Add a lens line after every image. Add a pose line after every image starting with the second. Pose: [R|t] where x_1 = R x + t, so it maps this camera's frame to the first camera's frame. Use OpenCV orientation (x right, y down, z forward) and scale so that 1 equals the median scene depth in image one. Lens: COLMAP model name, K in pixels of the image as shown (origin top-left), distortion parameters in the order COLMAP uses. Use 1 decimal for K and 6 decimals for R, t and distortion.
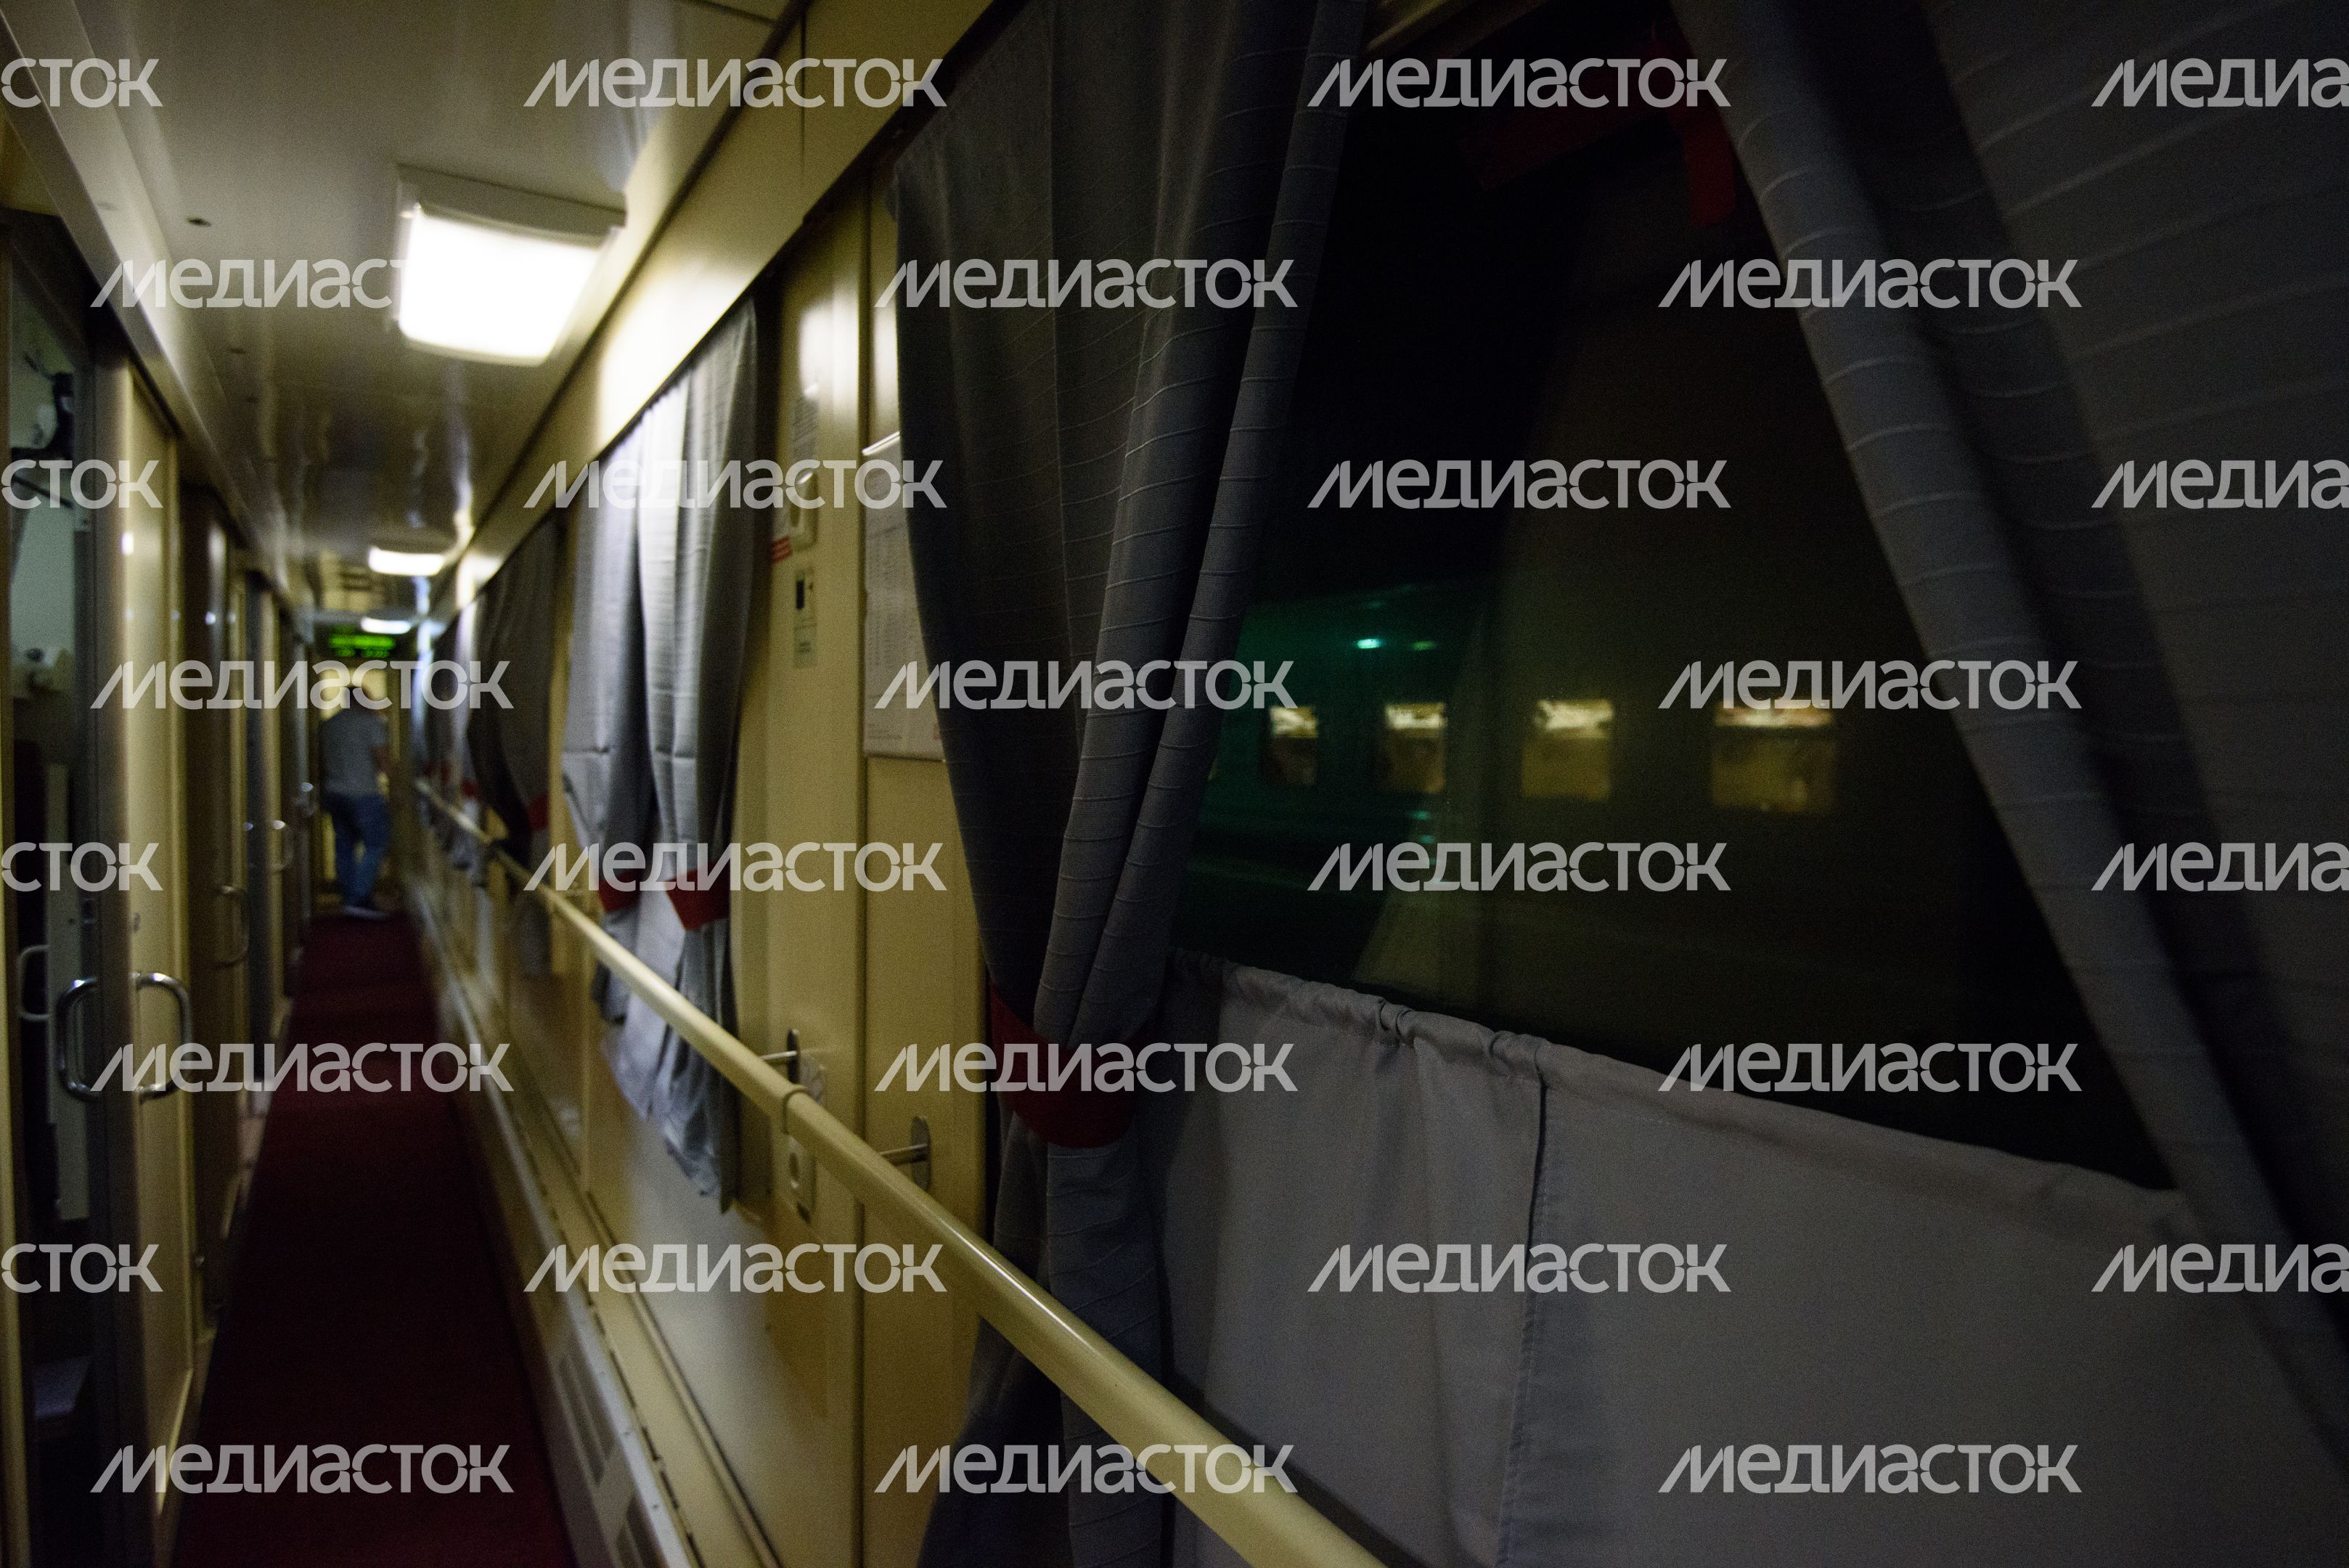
lens RADIAL K [[1233.2, 0, 1174.5], [0, 1233.2, 784.0], [0, 0, 1]] dist [-0.029881, -0.001477]
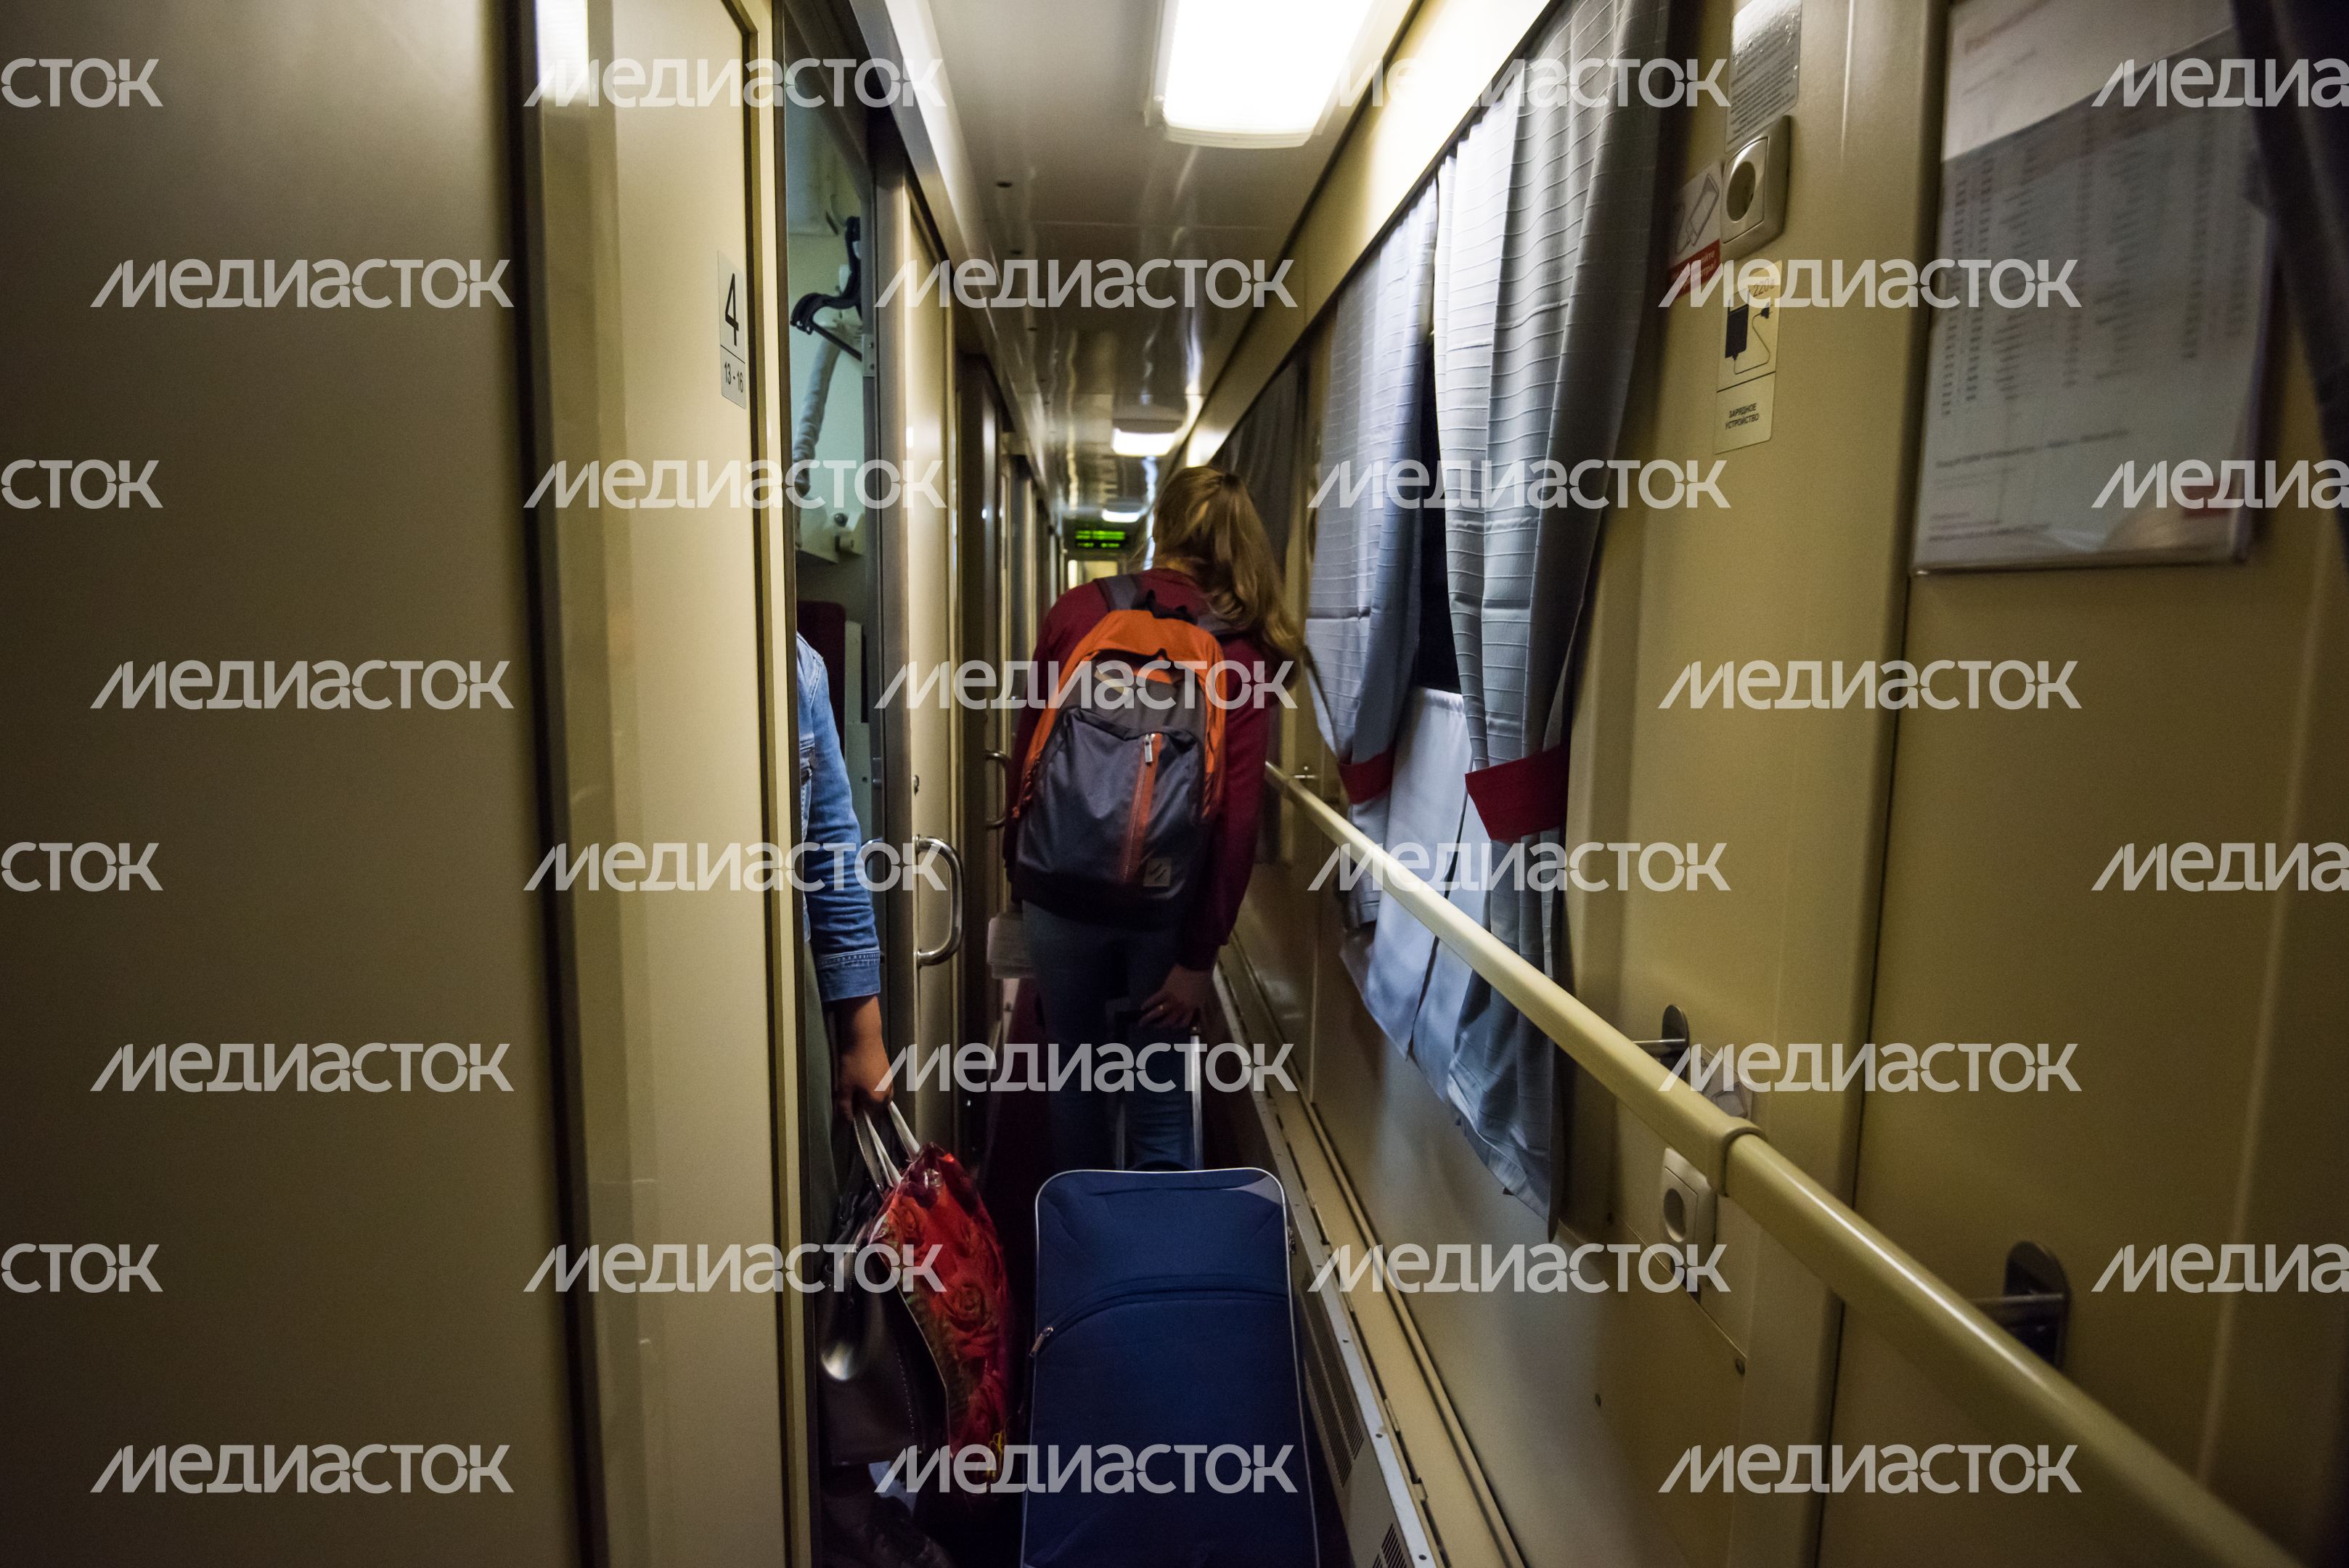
lens RADIAL K [[1233.2, 0, 1174.5], [0, 1233.2, 784.0], [0, 0, 1]] dist [-0.029881, -0.001477]
pose [[0.866313, 0.060552, -0.495818, -0.166004], [-0.017020, 0.995627, 0.091854, 0.016466], [0.499212, -0.071135, 0.863555, 0.215270]]
